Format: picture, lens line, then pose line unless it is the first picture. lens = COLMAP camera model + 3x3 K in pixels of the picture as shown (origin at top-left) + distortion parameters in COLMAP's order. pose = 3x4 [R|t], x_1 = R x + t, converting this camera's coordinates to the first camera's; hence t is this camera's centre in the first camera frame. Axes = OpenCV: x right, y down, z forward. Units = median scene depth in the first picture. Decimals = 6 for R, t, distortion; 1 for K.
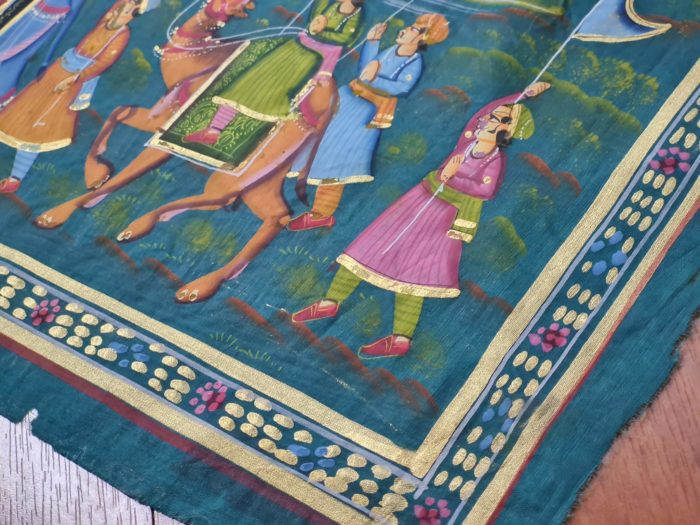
lens RADIAL K [[1612.7, 0, 384.8], [0, 1612.7, 219.6], [0, 0, 1]] dist [-0.079786, 0.000000]
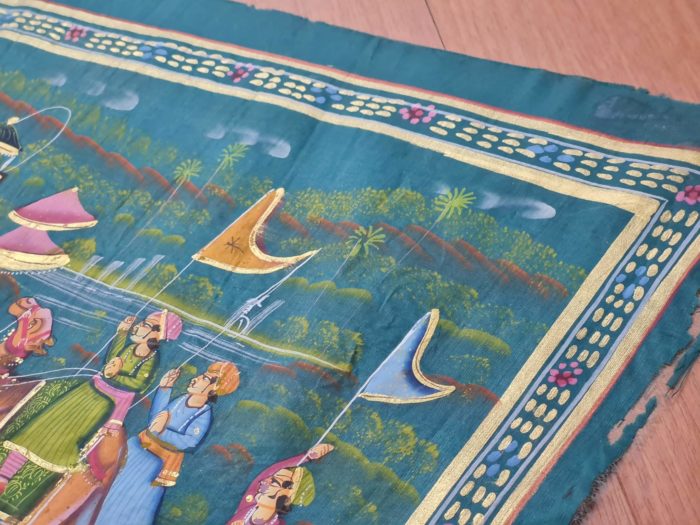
lens RADIAL K [[1612.7, 0, 371.1], [0, 1612.7, 229.0], [0, 0, 1]] dist [-0.079786, 0.000000]
pose [[0.998911, 0.009476, 0.045686, 0.074528], [-0.004470, 0.994091, -0.108456, -0.103339], [-0.046444, 0.108134, 0.993051, -0.002908]]
